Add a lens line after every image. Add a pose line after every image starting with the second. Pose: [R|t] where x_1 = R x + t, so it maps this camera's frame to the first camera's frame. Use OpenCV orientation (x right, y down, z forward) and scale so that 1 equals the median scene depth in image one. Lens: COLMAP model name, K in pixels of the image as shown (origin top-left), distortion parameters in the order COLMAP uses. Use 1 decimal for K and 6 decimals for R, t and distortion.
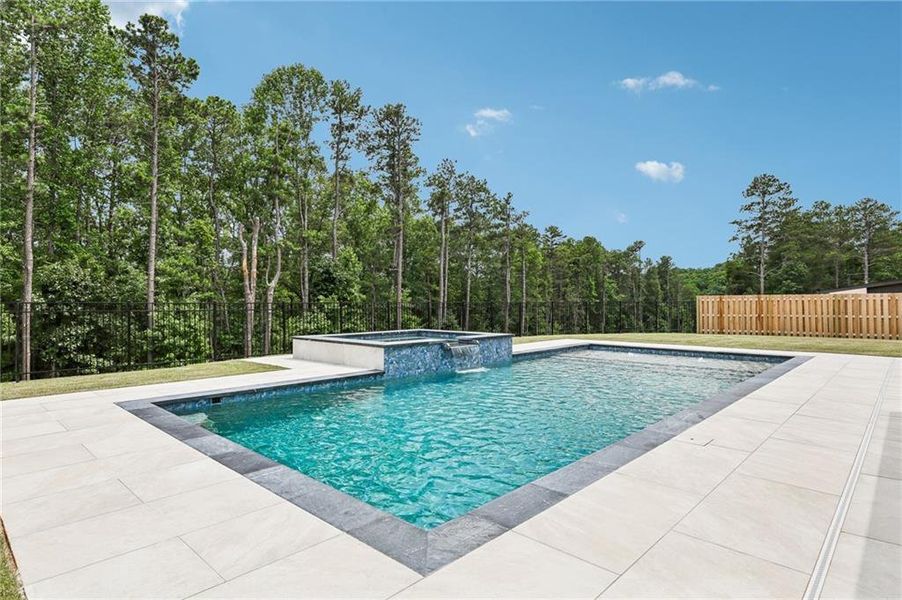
lens RADIAL K [[490.3, 0, 451.0], [0, 490.3, 300.0], [0, 0, 1]] dist [0.005809, 0.000968]
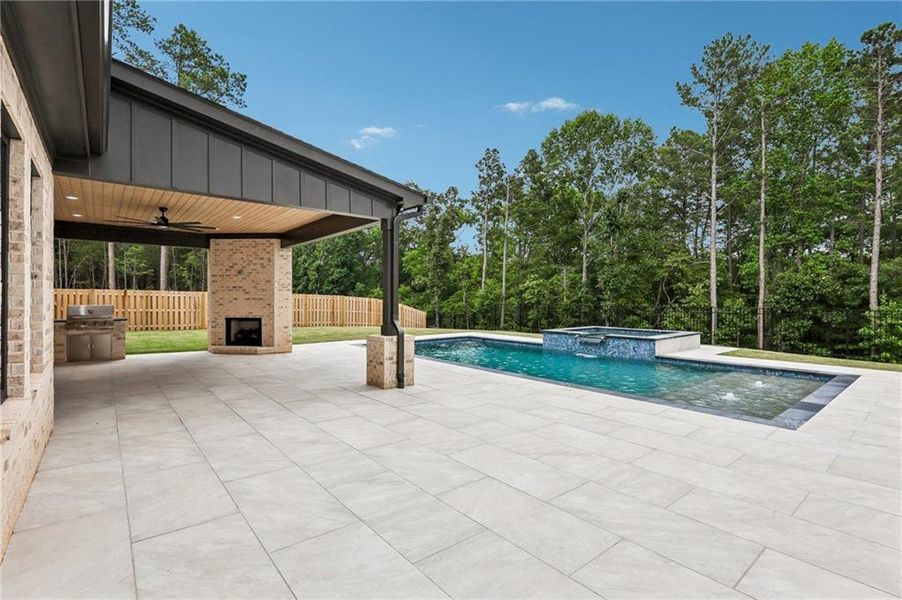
lens RADIAL K [[421.1, 0, 446.4], [0, 421.1, 300.0], [0, 0, 1]] dist [-0.002326, 0.000184]
pose [[-0.125567, 0.009763, -0.992037, 0.468603], [0.004124, 0.999948, 0.009319, -0.013986], [0.992077, -0.002921, -0.125601, 0.245244]]
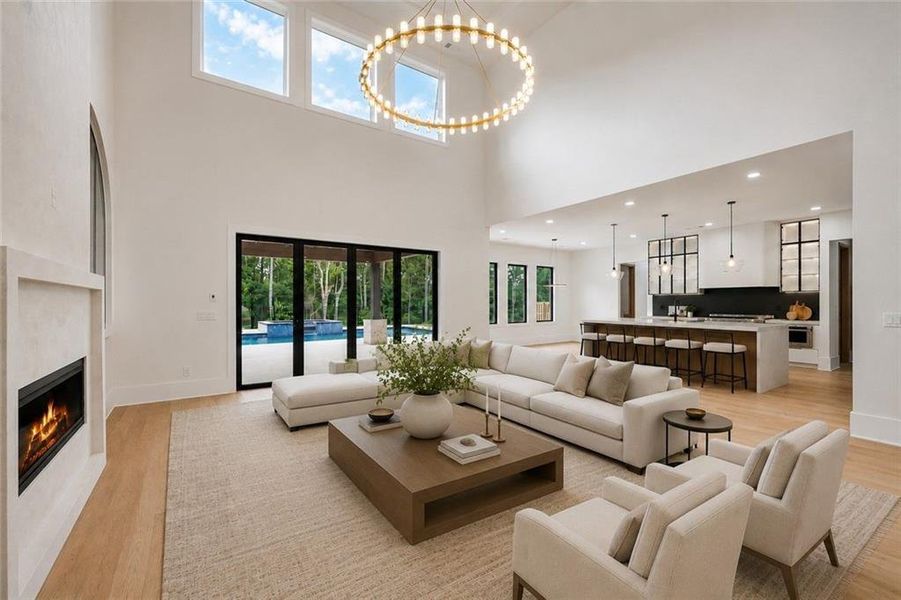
lens RADIAL K [[372.4, 0, 442.1], [0, 372.4, 304.3], [0, 0, 1]] dist [0.000599, -0.000058]
pose [[0.974154, 0.005765, -0.225811, 0.409998], [-0.002260, 0.999873, 0.015776, -0.019092], [0.225873, -0.014858, 0.974043, -0.275821]]
